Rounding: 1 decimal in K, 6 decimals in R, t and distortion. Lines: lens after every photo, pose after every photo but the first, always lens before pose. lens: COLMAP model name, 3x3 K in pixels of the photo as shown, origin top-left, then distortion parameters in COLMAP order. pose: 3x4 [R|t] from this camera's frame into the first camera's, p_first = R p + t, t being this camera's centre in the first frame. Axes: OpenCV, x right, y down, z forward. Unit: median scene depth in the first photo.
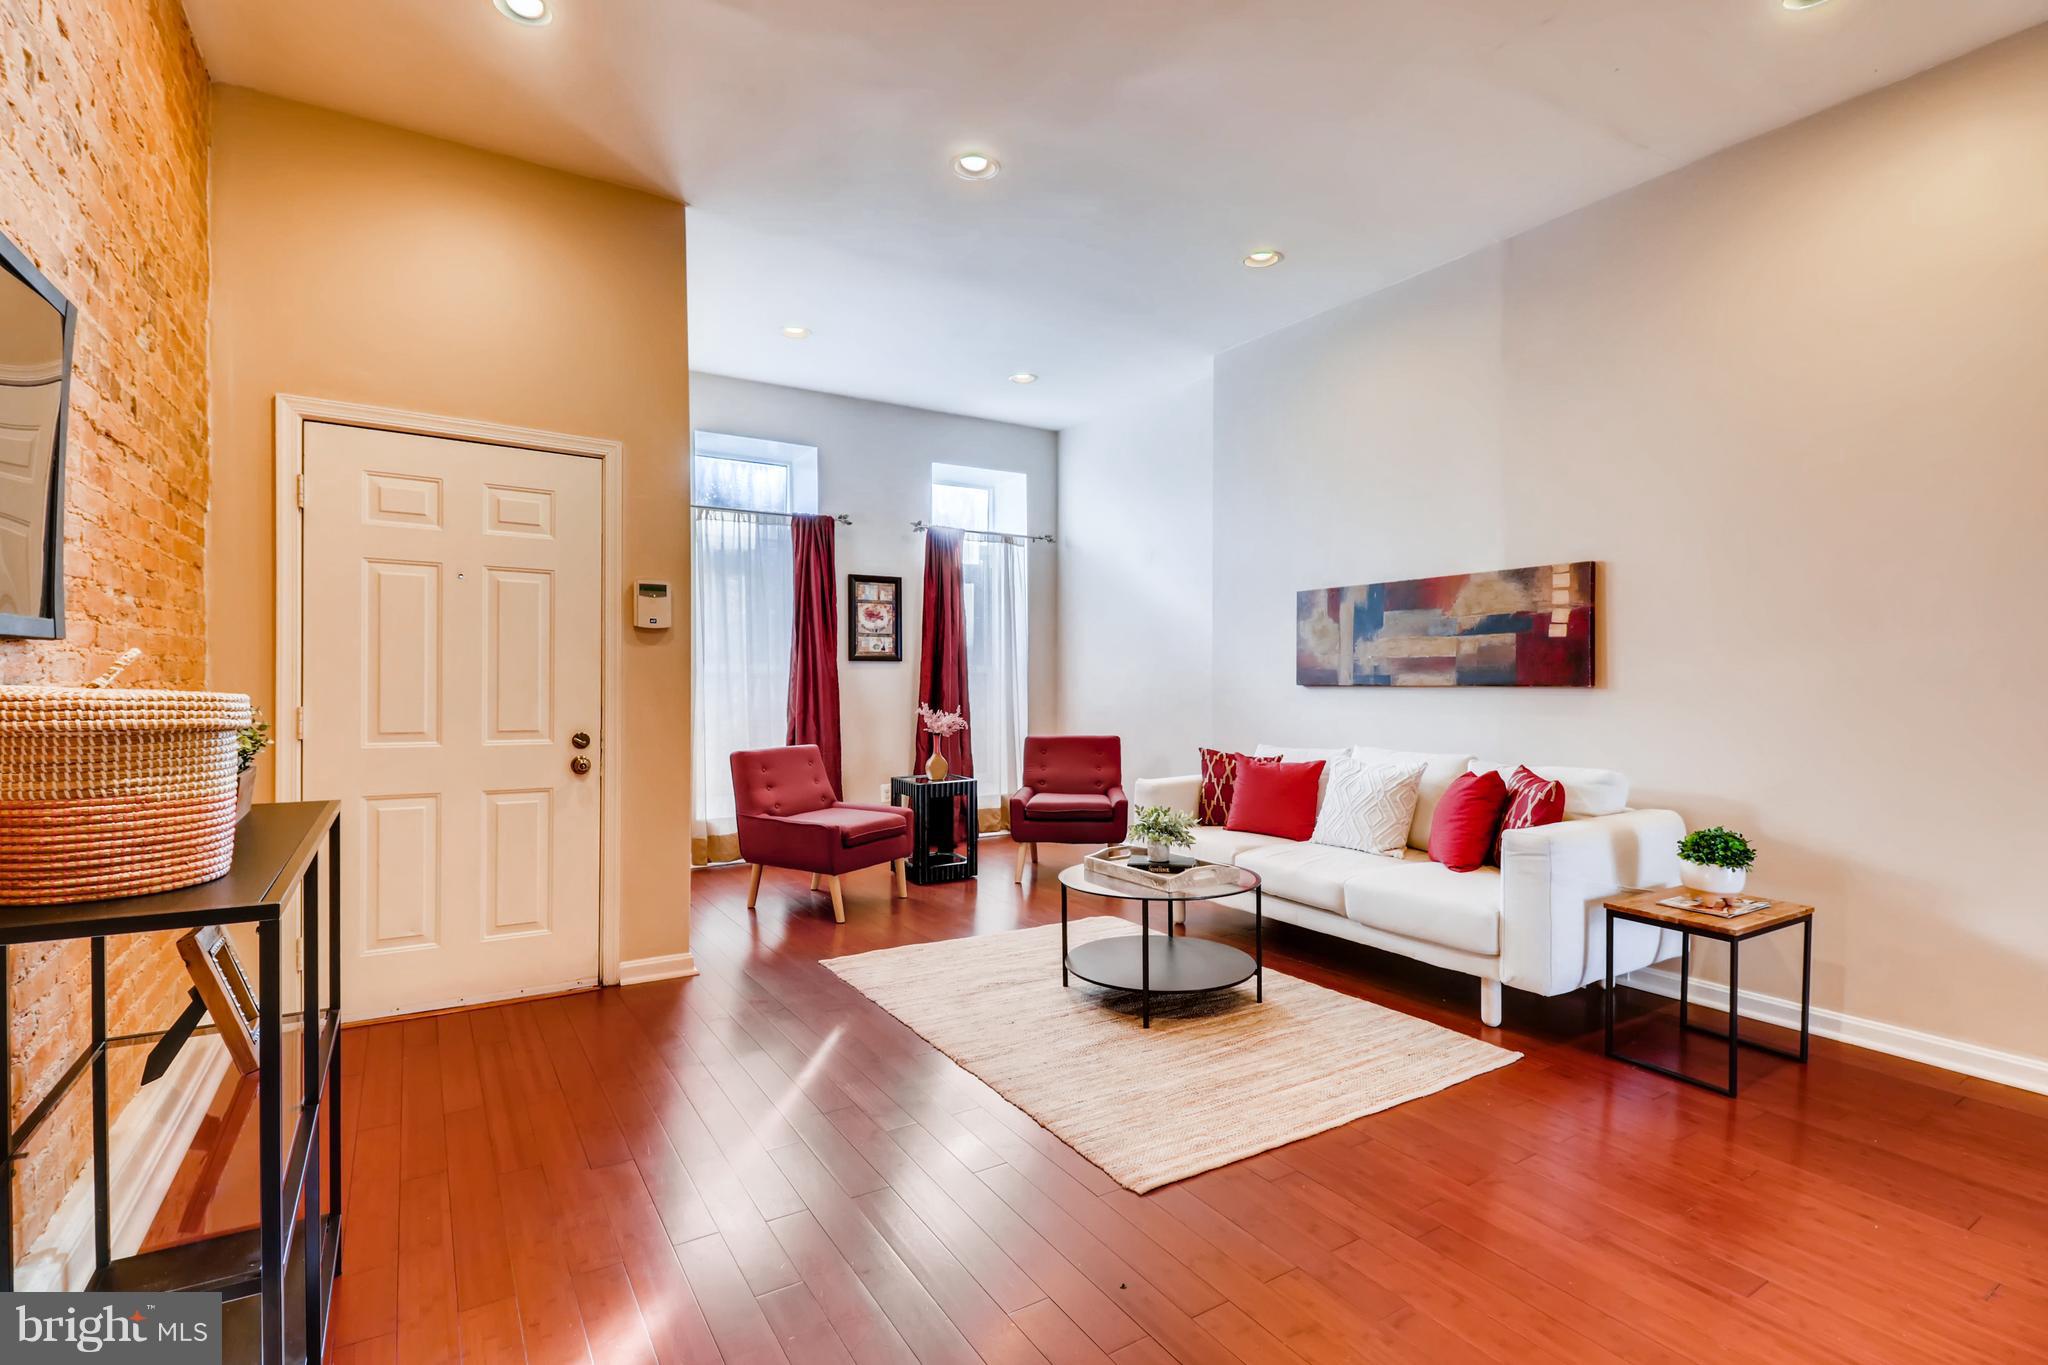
lens RADIAL K [[944.5, 0, 1053.7], [0, 944.5, 691.2], [0, 0, 1]] dist [0.015773, -0.011255]
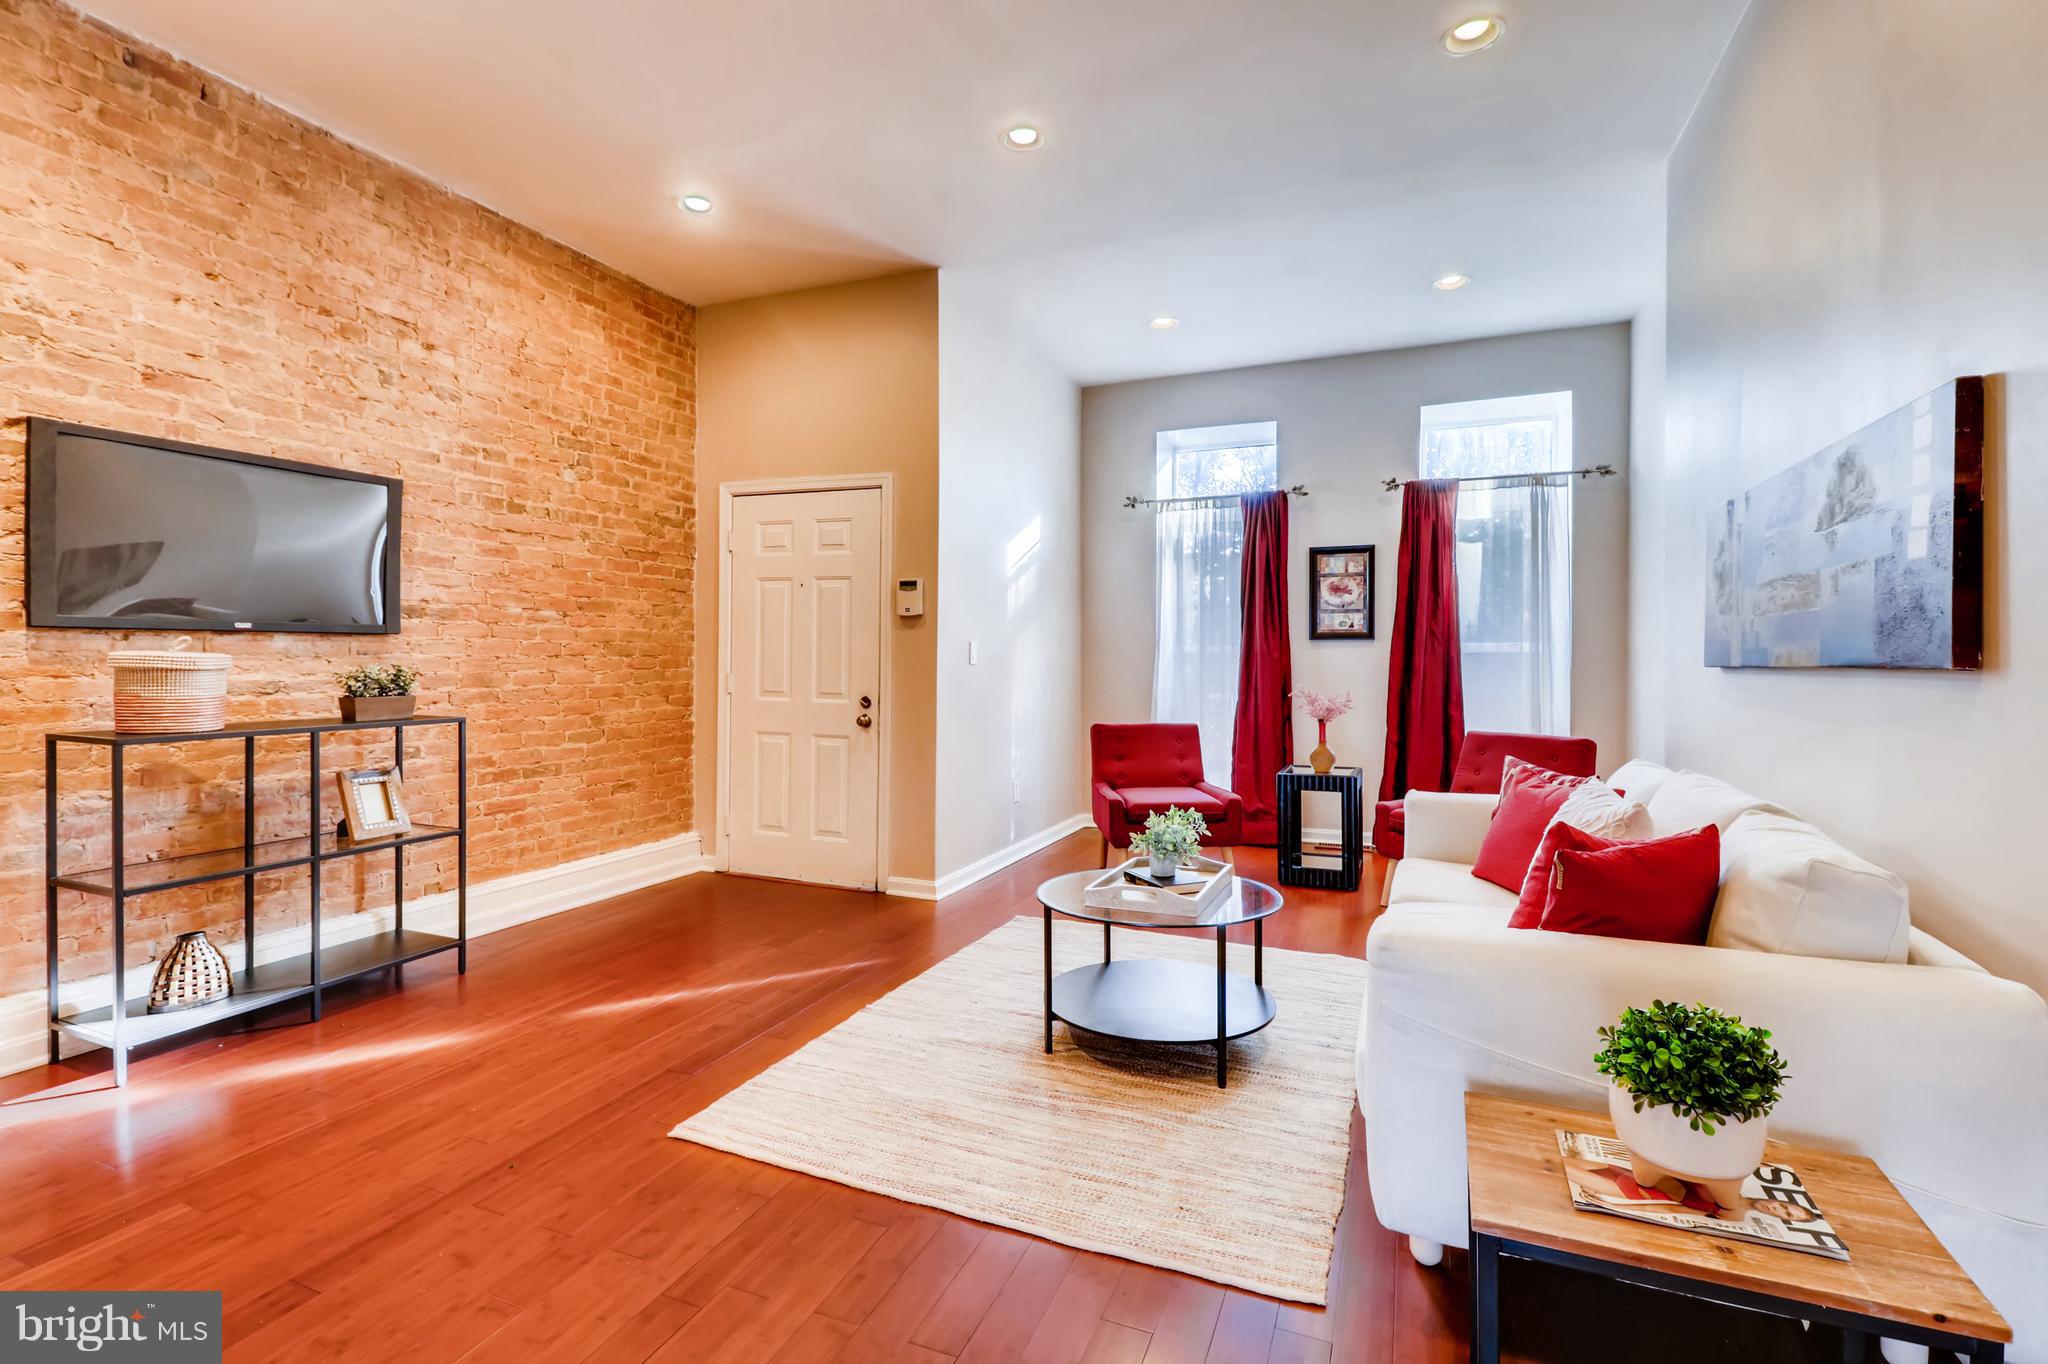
lens RADIAL K [[944.5, 0, 1047.7], [0, 944.5, 665.9], [0, 0, 1]] dist [0.015773, -0.011255]
pose [[0.572091, 0.004354, -0.820178, 0.710424], [-0.014197, 0.999889, -0.004595, 0.003314], [0.820067, 0.014273, 0.572090, 0.435132]]
